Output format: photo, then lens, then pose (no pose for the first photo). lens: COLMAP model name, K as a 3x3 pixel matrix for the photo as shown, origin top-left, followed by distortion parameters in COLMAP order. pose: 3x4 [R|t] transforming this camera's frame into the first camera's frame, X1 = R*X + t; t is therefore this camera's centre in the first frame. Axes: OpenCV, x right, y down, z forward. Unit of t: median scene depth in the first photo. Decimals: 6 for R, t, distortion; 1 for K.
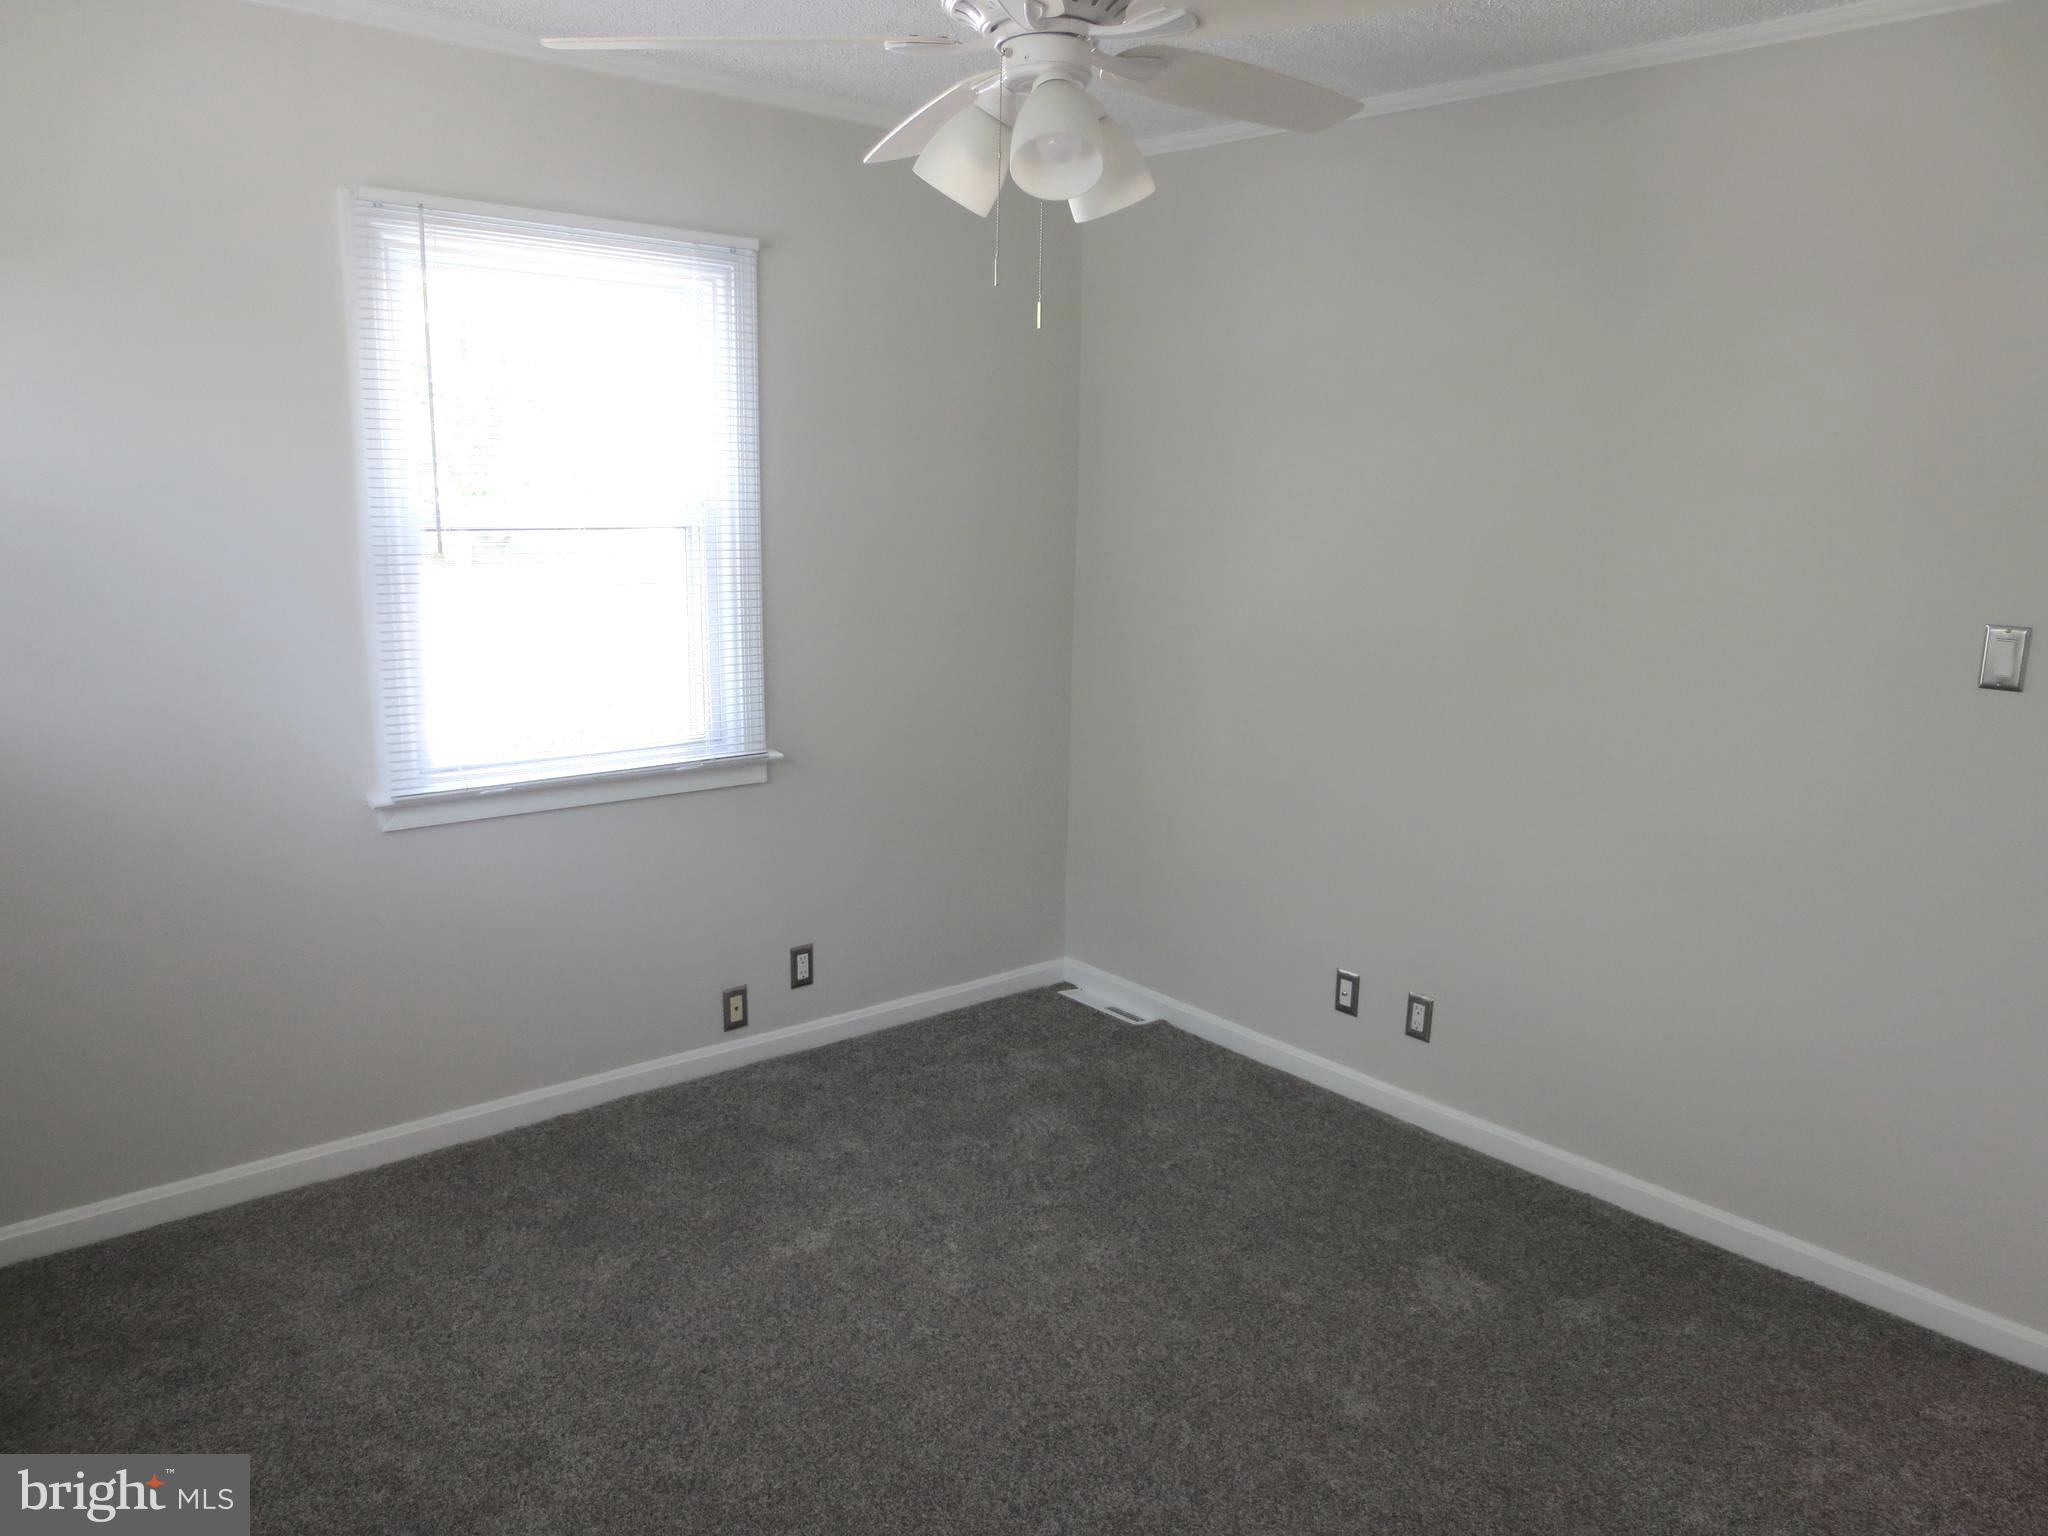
lens RADIAL K [[1464.1, 0, 1024.0], [0, 1464.1, 768.0], [0, 0, 1]] dist [-0.025352, 0.010811]
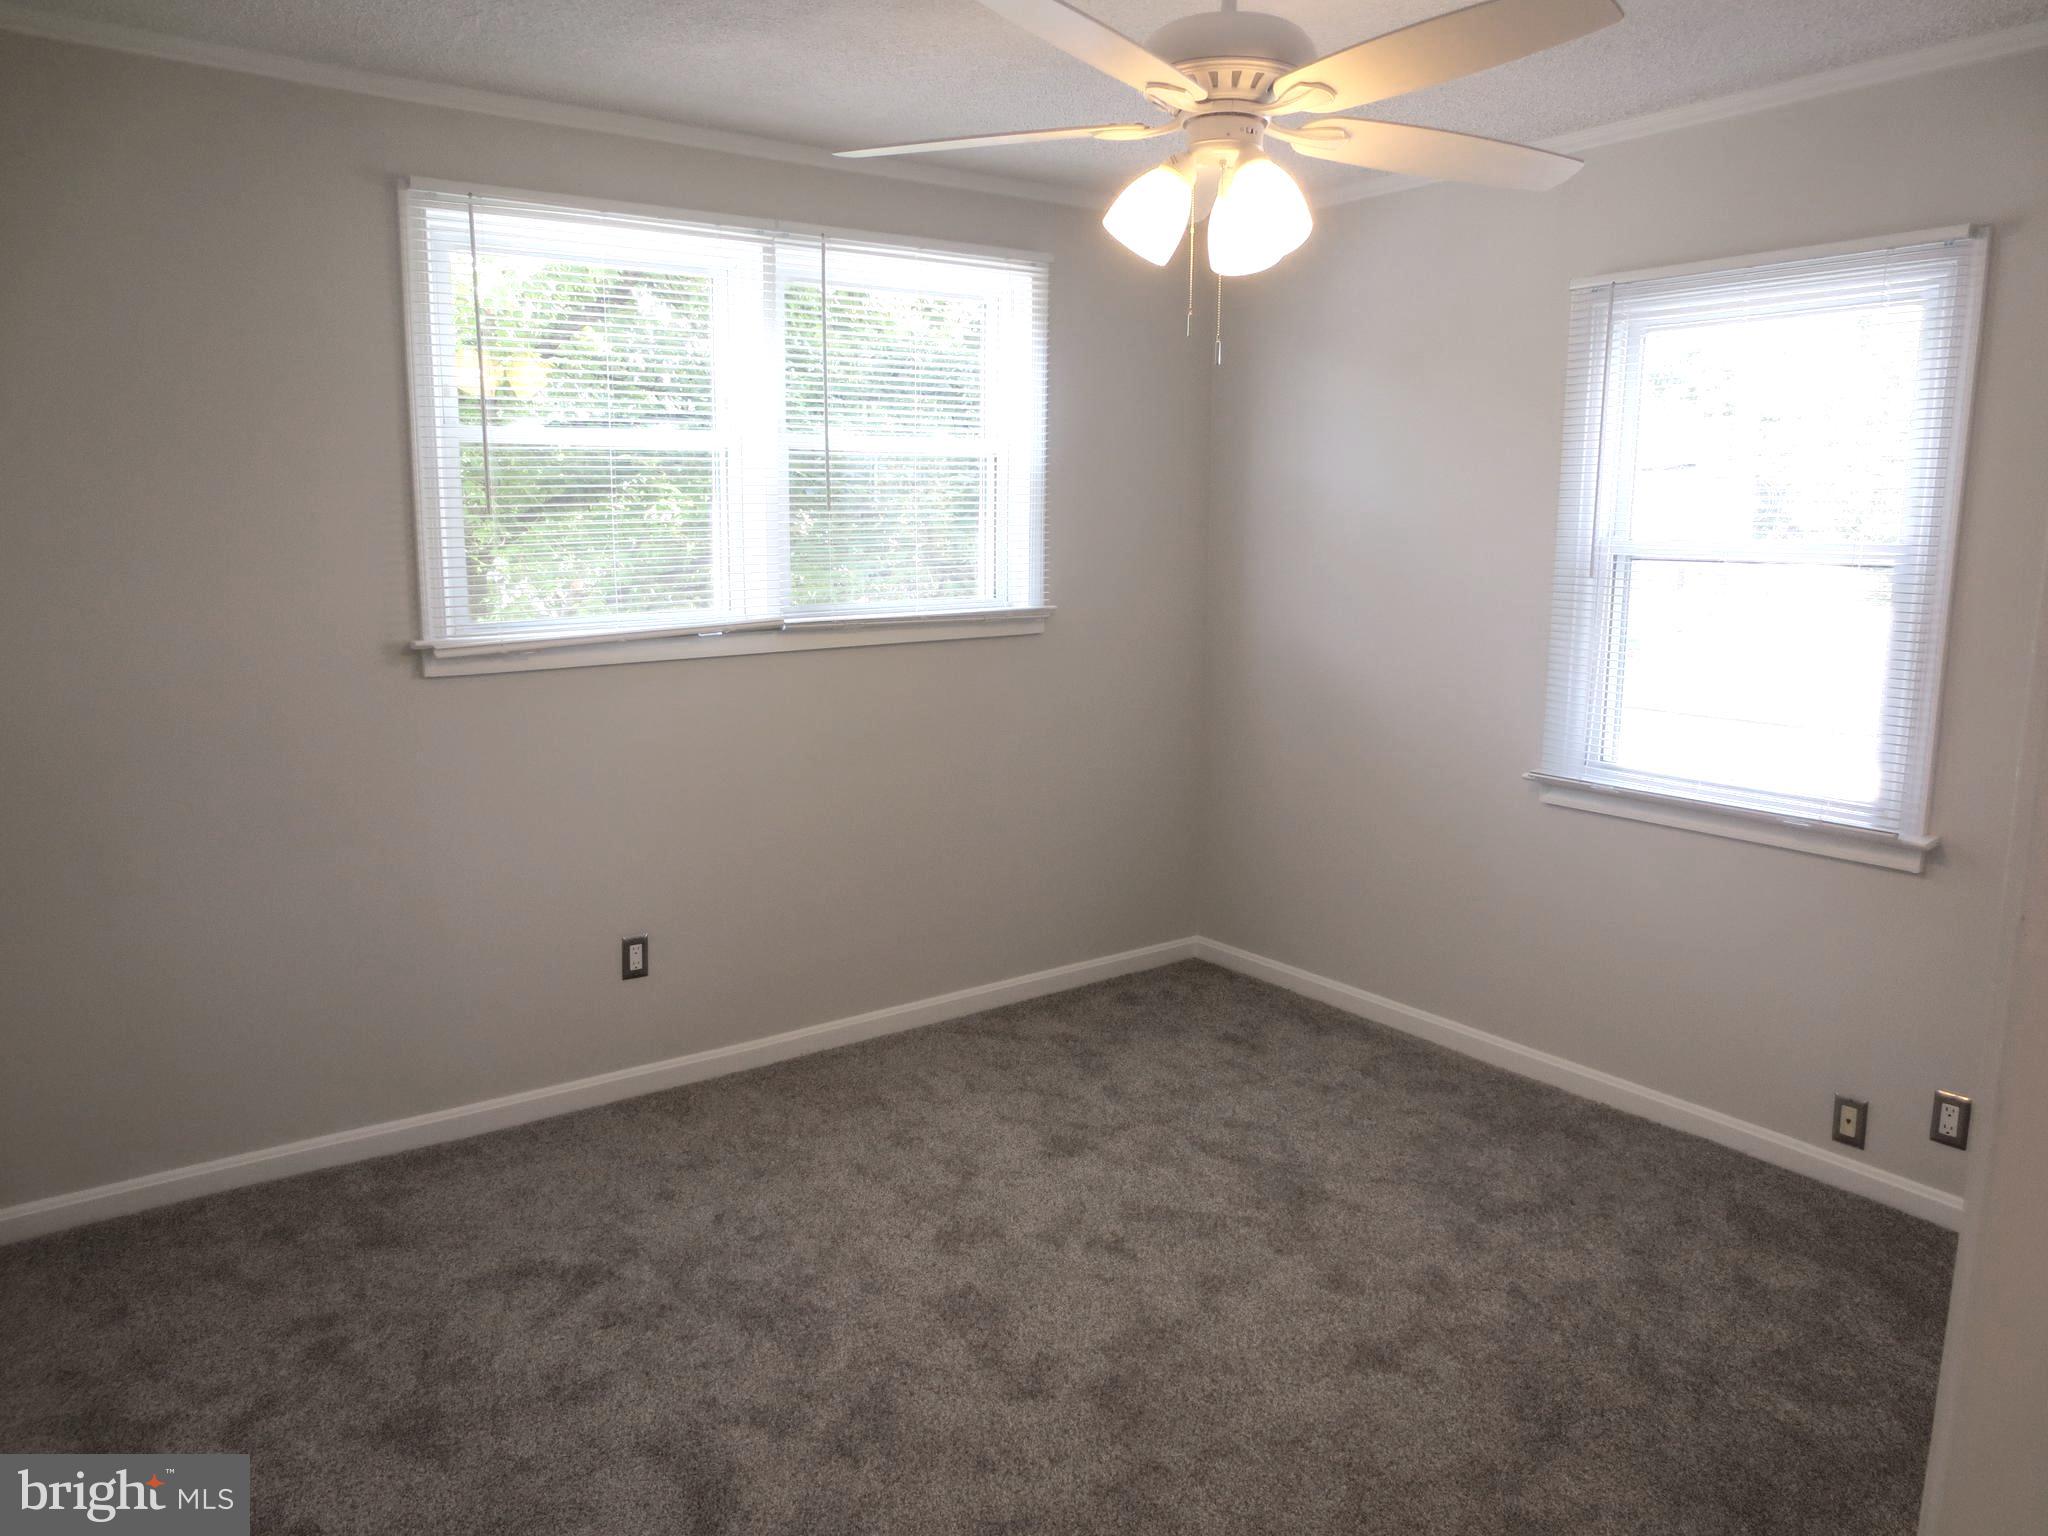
lens RADIAL K [[1446.1, 0, 1024.0], [0, 1446.1, 768.0], [0, 0, 1]] dist [-0.027155, 0.010283]
pose [[-0.090049, 0.149172, -0.984702, 0.829058], [-0.198318, 0.966233, 0.164510, -0.101815], [0.975992, 0.210098, -0.057424, 0.674306]]
